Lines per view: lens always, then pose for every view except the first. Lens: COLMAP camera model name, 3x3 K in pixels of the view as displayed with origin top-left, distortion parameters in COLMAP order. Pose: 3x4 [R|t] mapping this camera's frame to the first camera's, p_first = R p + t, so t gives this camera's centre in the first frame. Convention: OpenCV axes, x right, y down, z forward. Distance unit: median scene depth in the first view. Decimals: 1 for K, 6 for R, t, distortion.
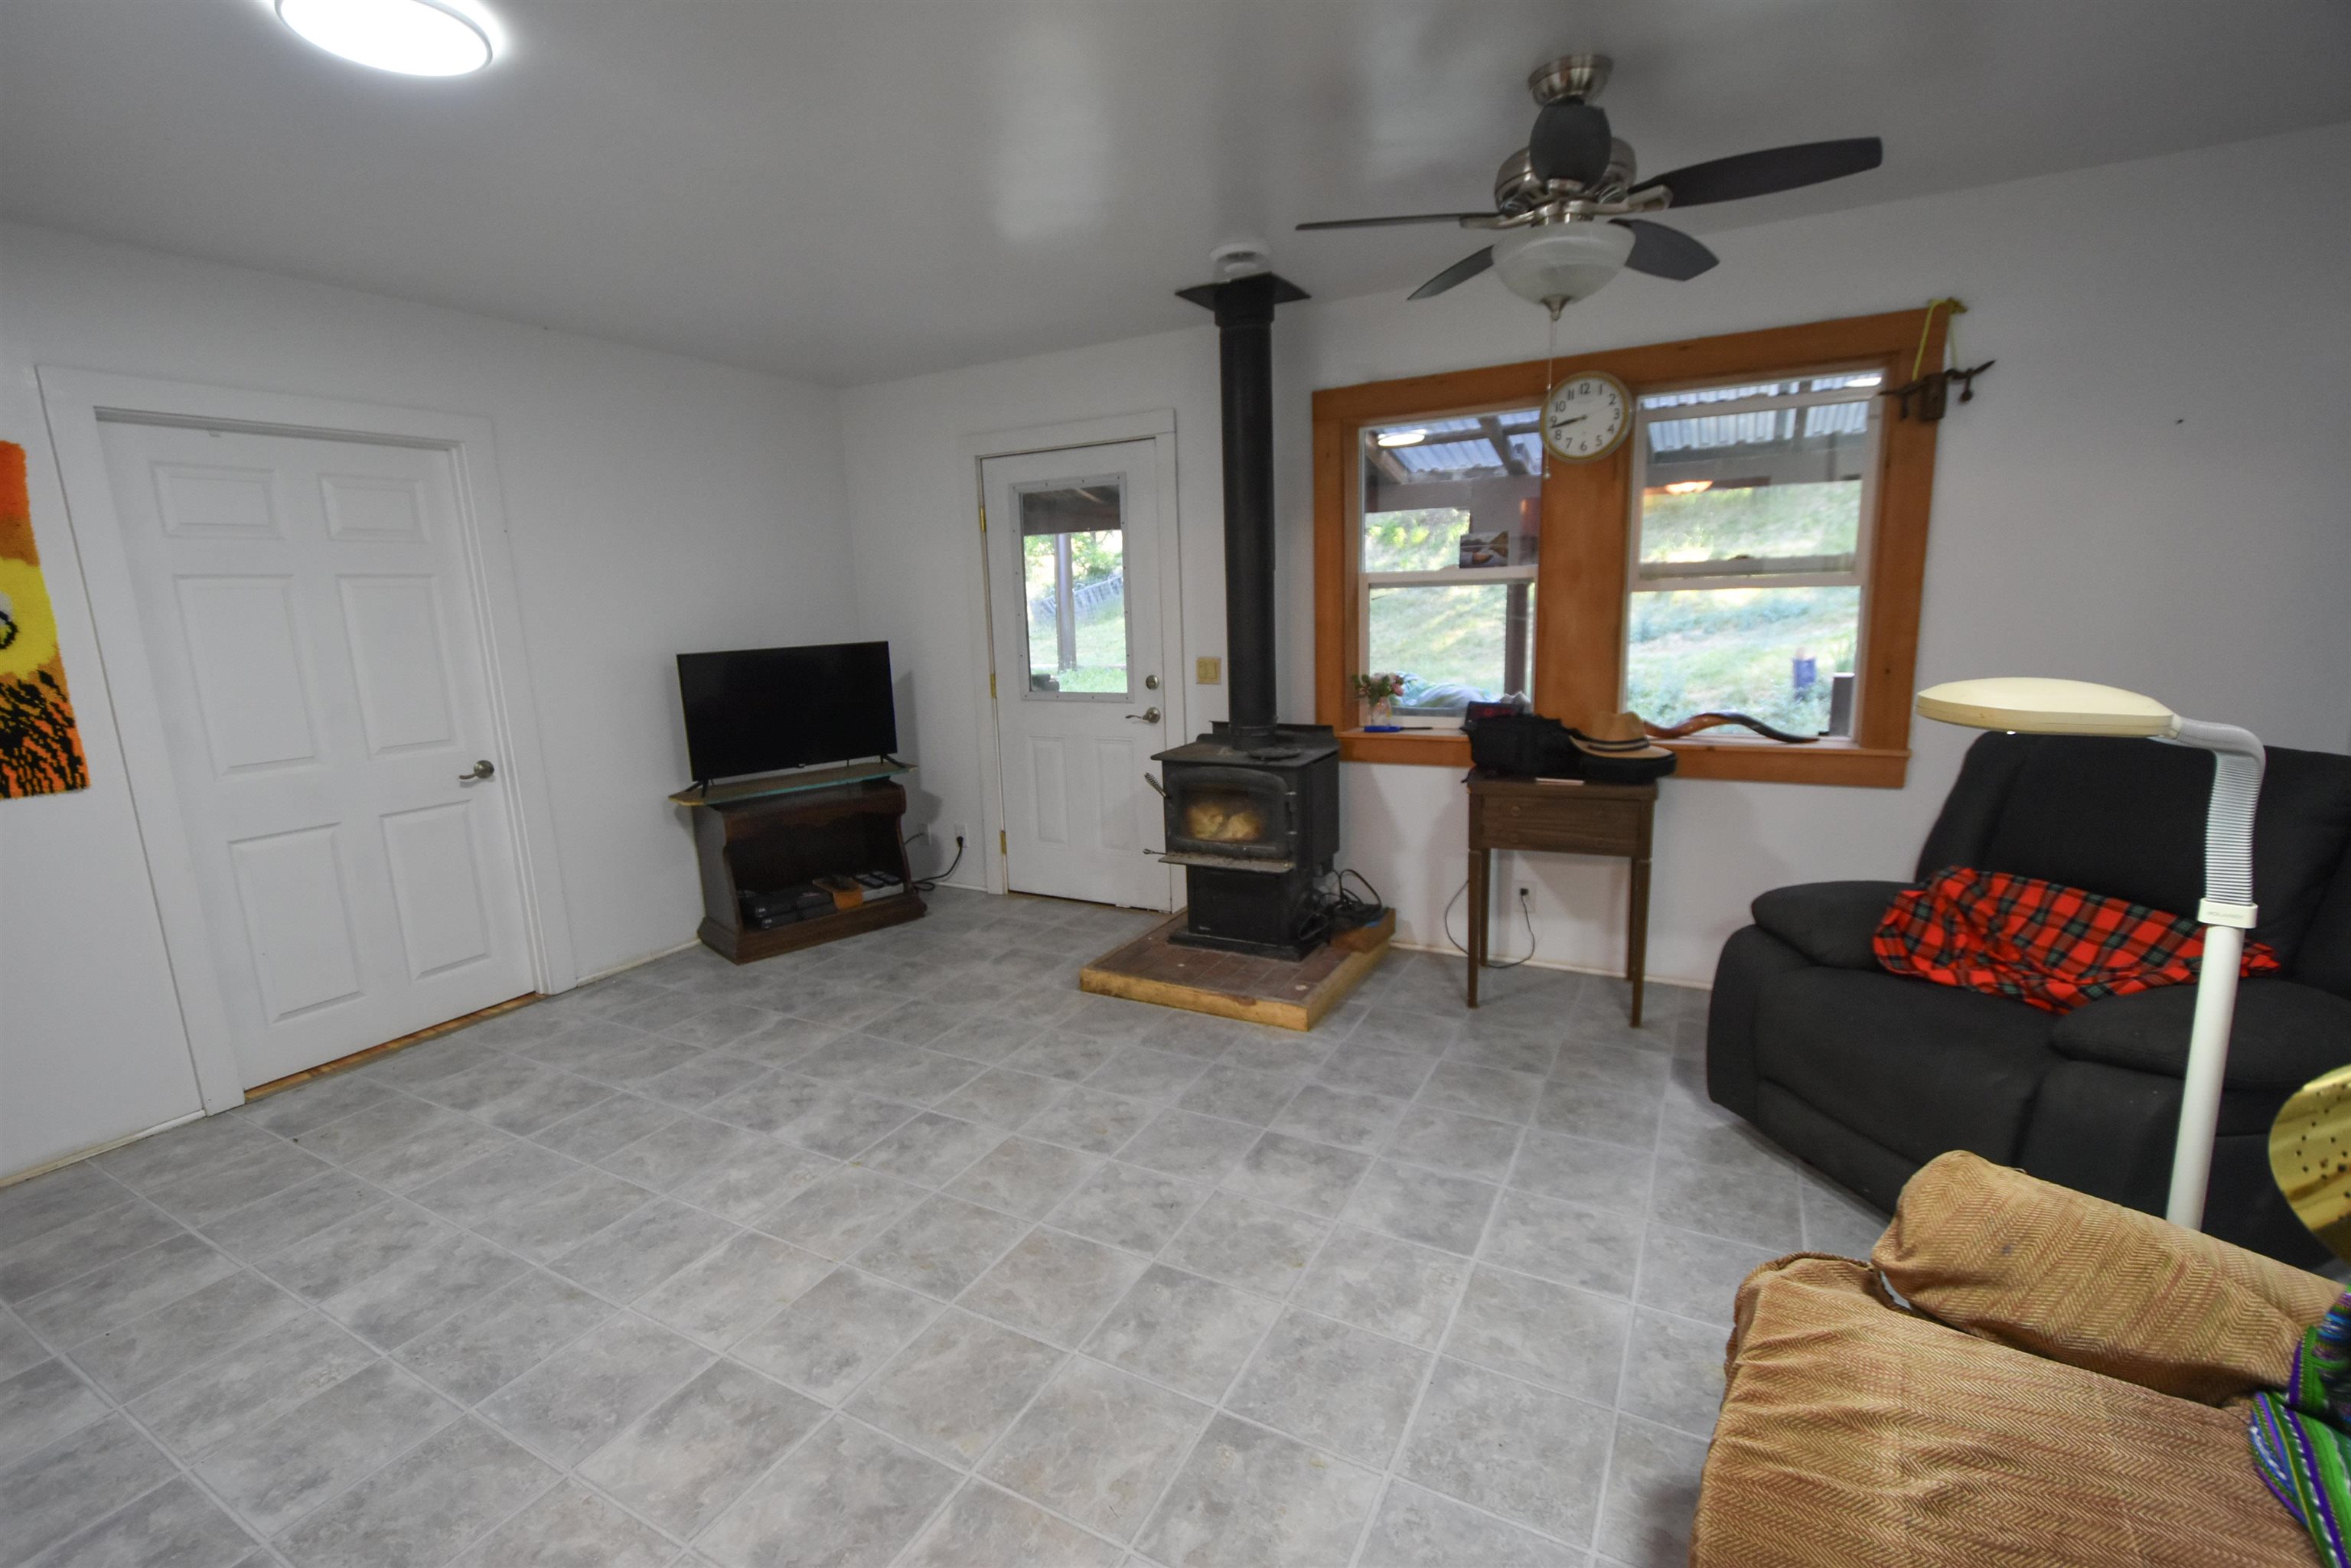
lens RADIAL K [[1021.4, 0, 1168.5], [0, 1021.4, 810.6], [0, 0, 1]] dist [0.004083, -0.000525]
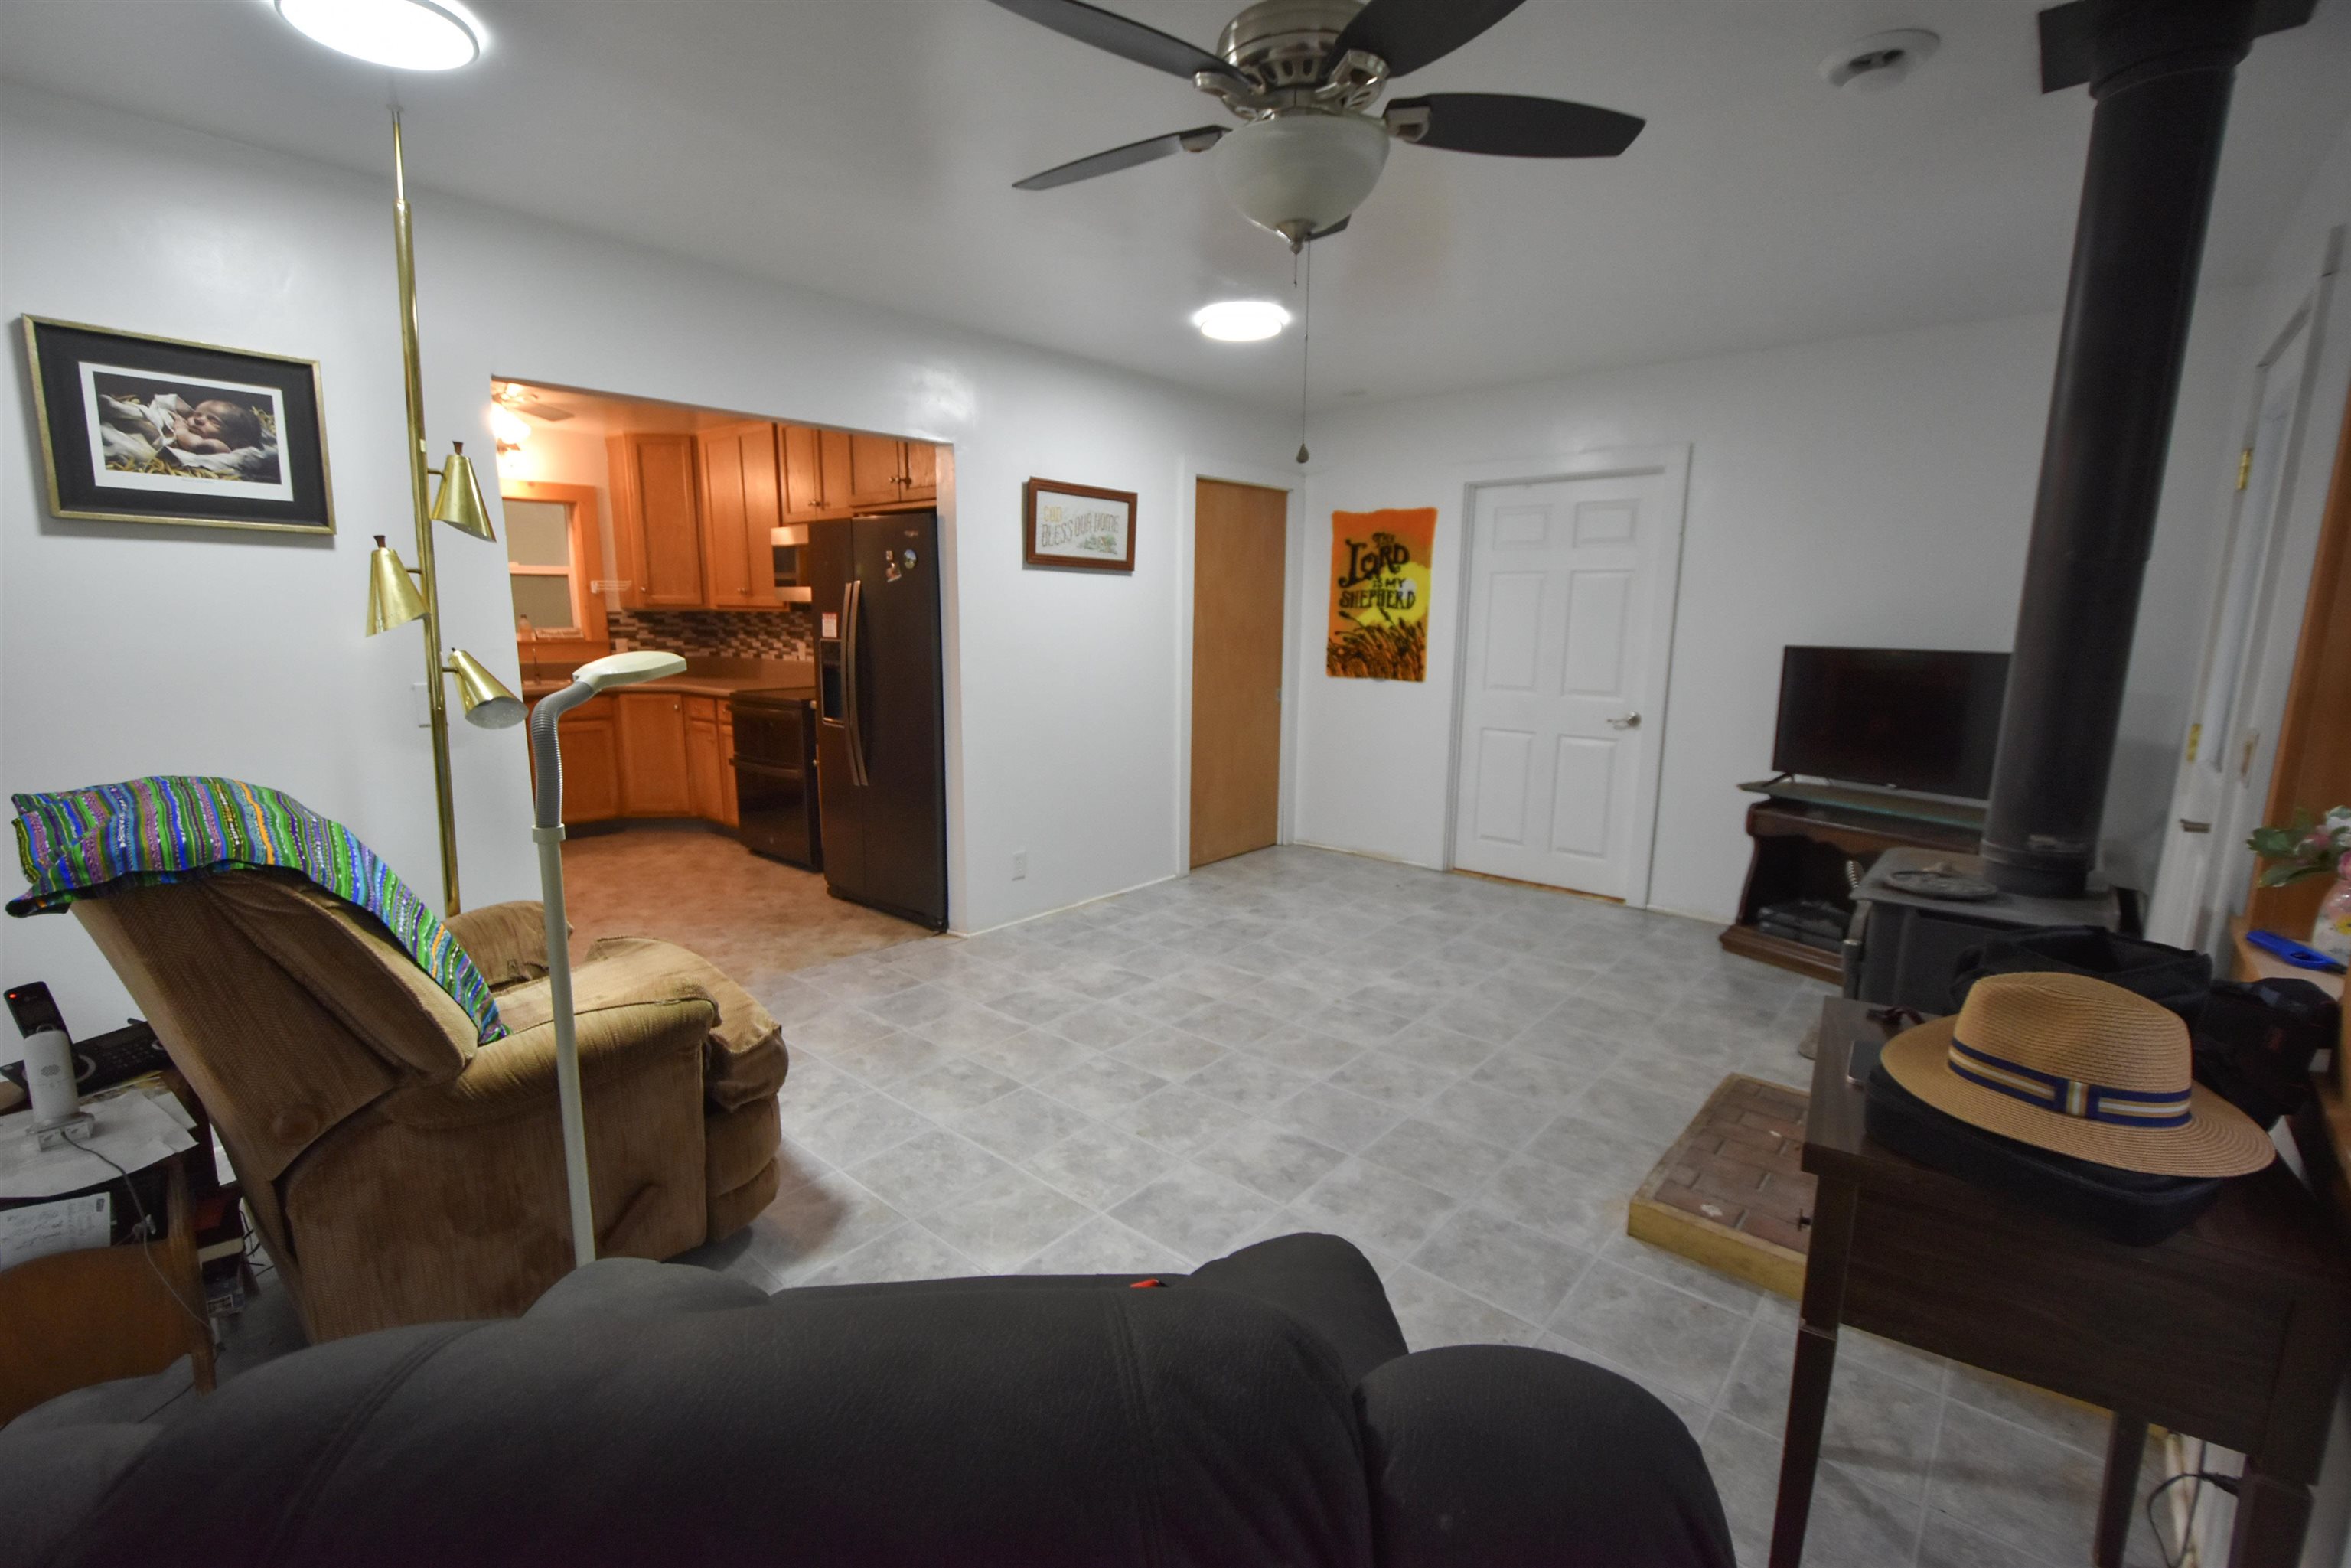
lens RADIAL K [[1021.4, 0, 1168.5], [0, 1021.4, 810.6], [0, 0, 1]] dist [0.004083, -0.000525]
pose [[-0.213420, 0.225277, -0.950633, 1.040494], [-0.203296, 0.941510, 0.268755, -0.232755], [0.955574, 0.250618, -0.155139, 0.960321]]
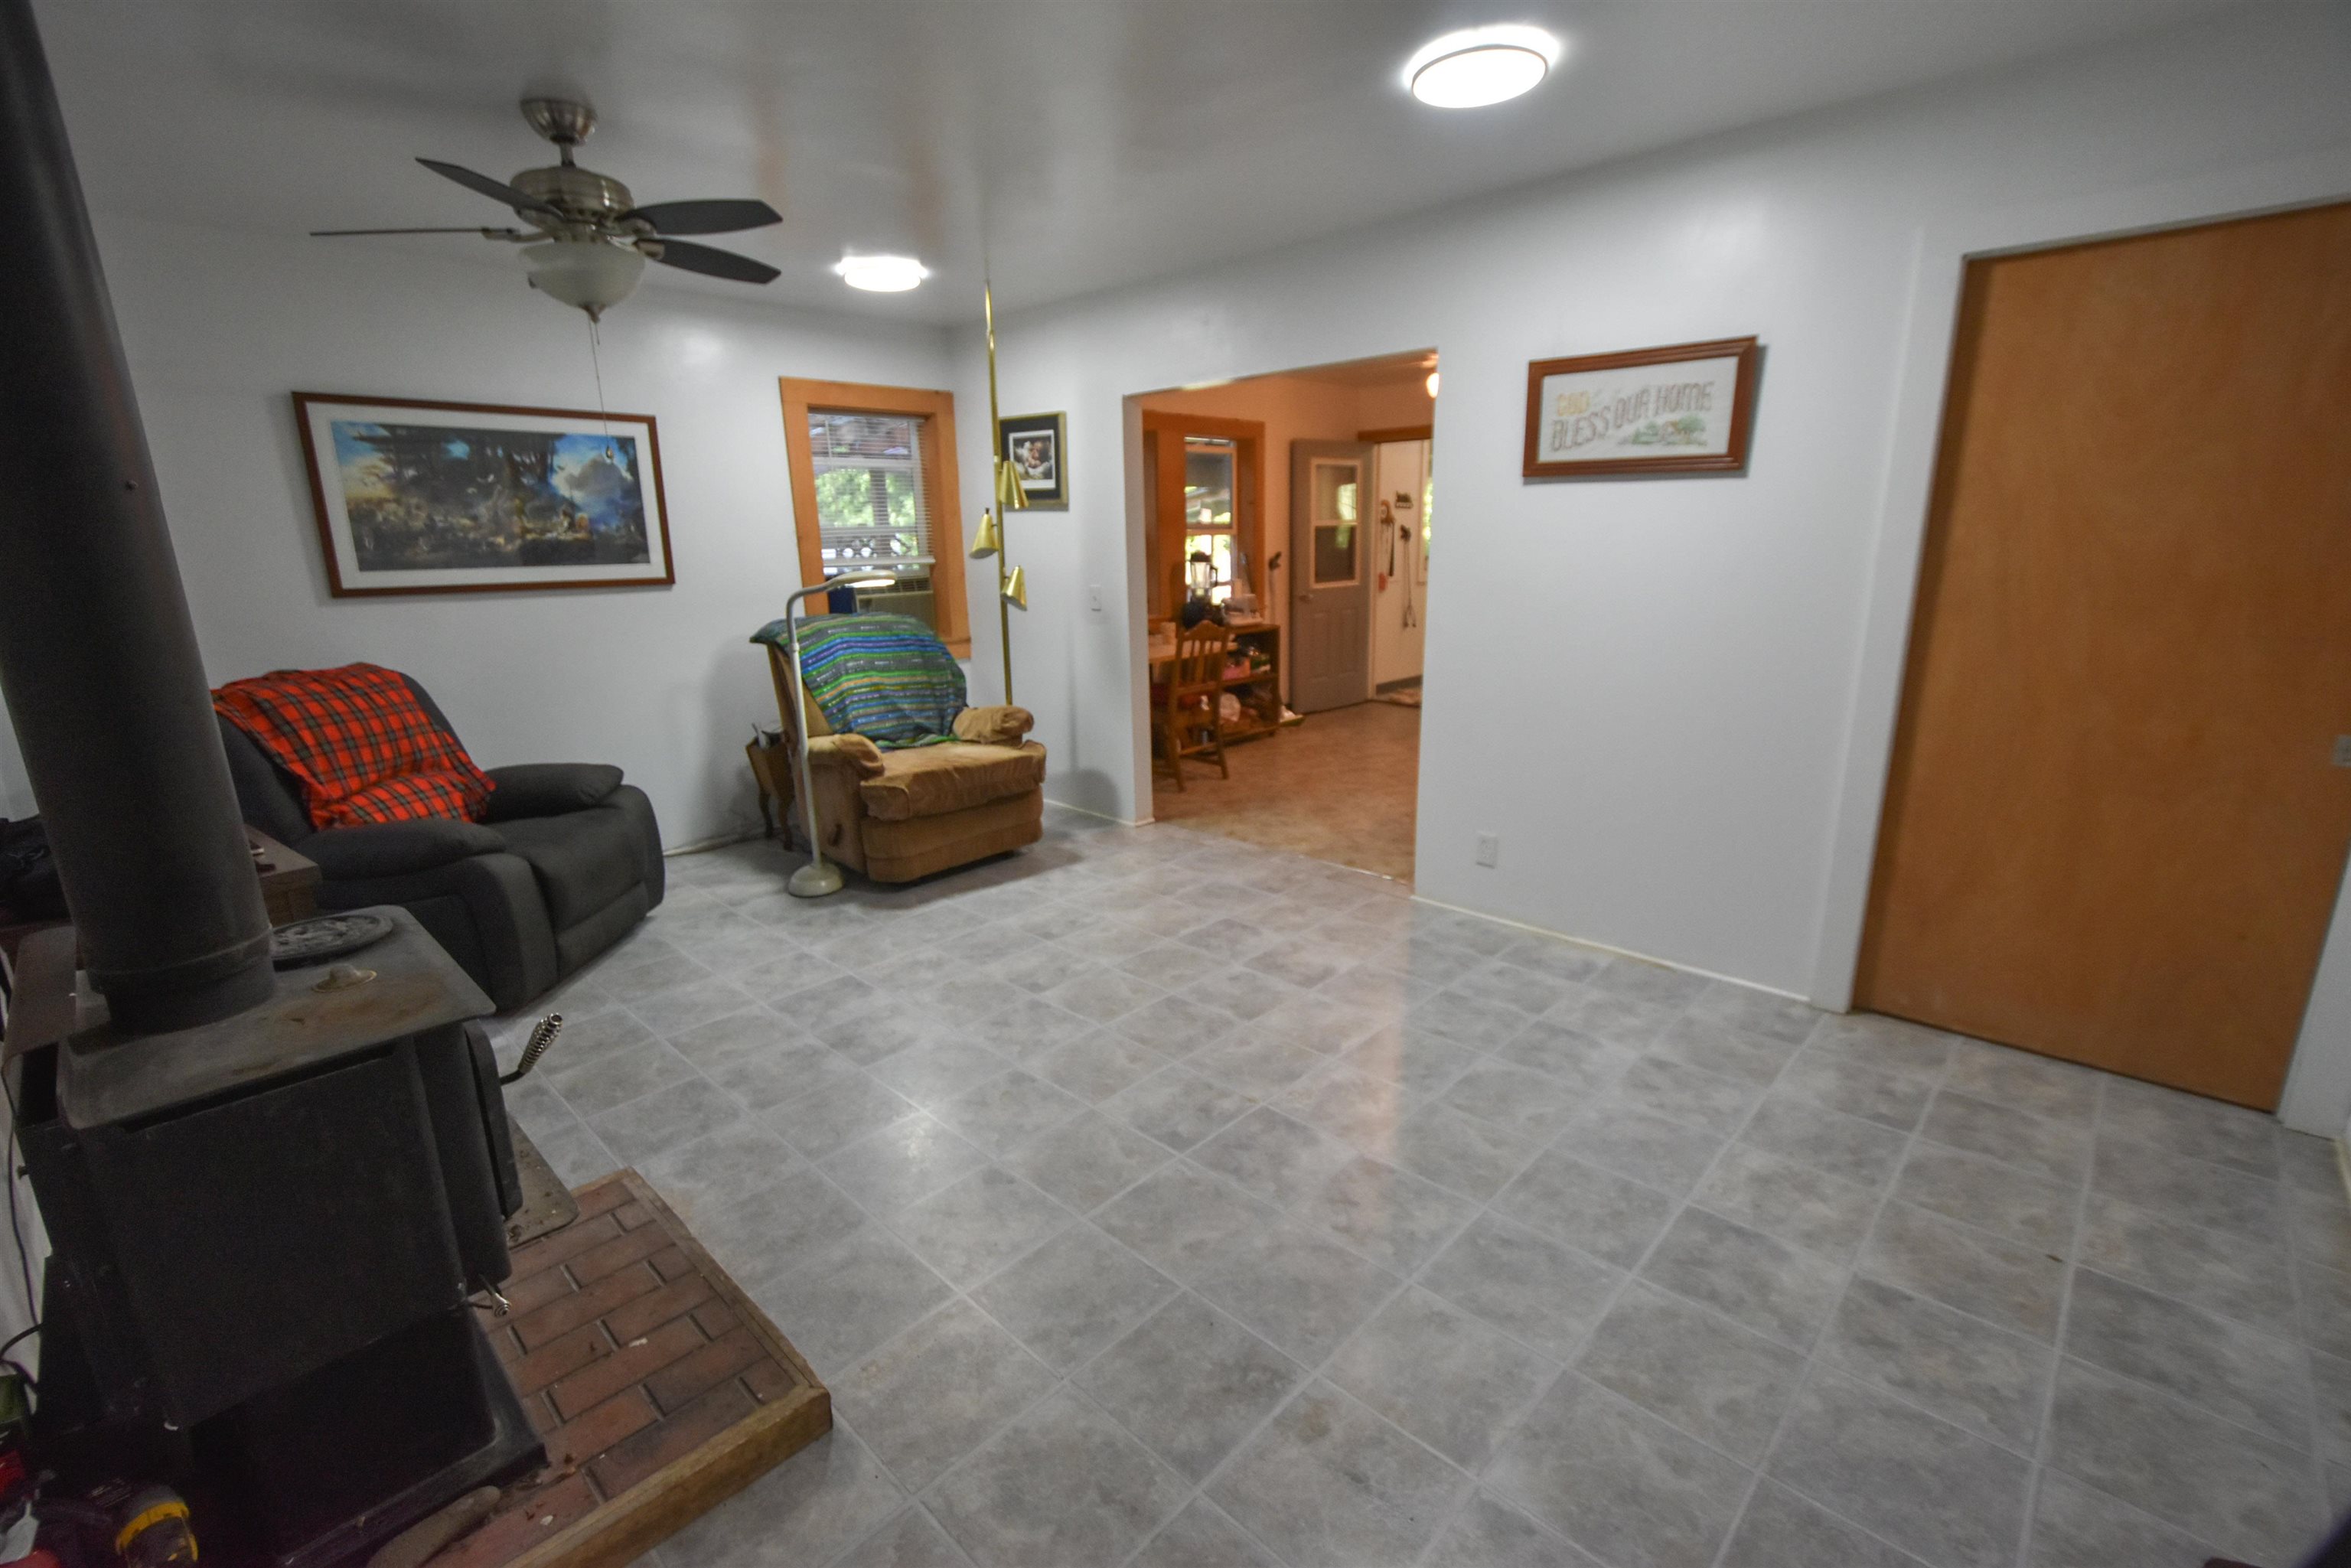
lens RADIAL K [[1021.4, 0, 1168.5], [0, 1021.4, 810.6], [0, 0, 1]] dist [0.004083, -0.000525]
pose [[-0.963467, -0.015725, 0.267365, -0.504058], [0.108525, 0.889726, 0.443407, -0.365185], [-0.244854, 0.456224, -0.855515, 1.796949]]
